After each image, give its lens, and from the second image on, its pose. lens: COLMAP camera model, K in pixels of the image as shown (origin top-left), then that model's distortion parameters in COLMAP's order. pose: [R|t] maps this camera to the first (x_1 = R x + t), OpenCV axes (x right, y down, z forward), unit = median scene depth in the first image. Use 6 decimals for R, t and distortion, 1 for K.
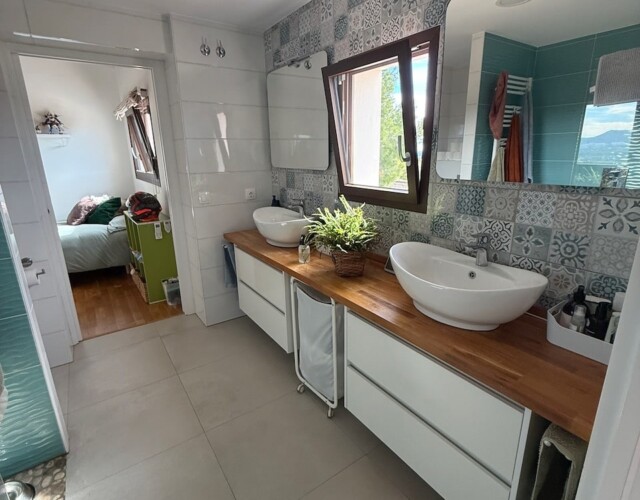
lens RADIAL K [[339.9, 0, 321.6], [0, 339.9, 248.9], [0, 0, 1]] dist [0.000857, 0.000274]
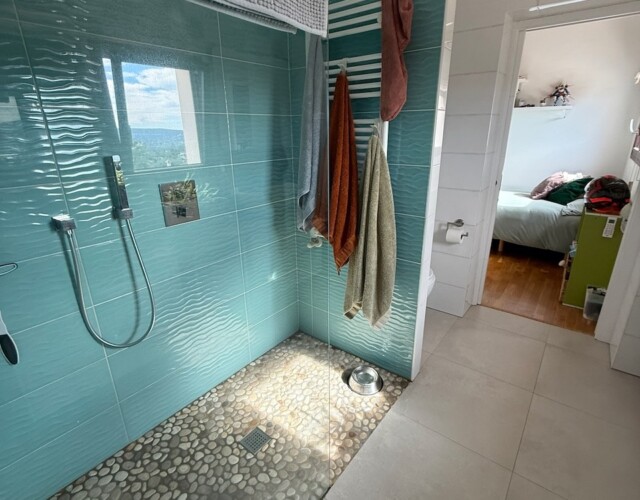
lens RADIAL K [[339.9, 0, 319.9], [0, 339.9, 249.0], [0, 0, 1]] dist [0.000857, 0.000274]
pose [[0.297965, 0.329781, -0.895802, 0.045296], [-0.256157, 0.931633, 0.257768, -0.035876], [0.919566, 0.152660, 0.362069, 0.091731]]
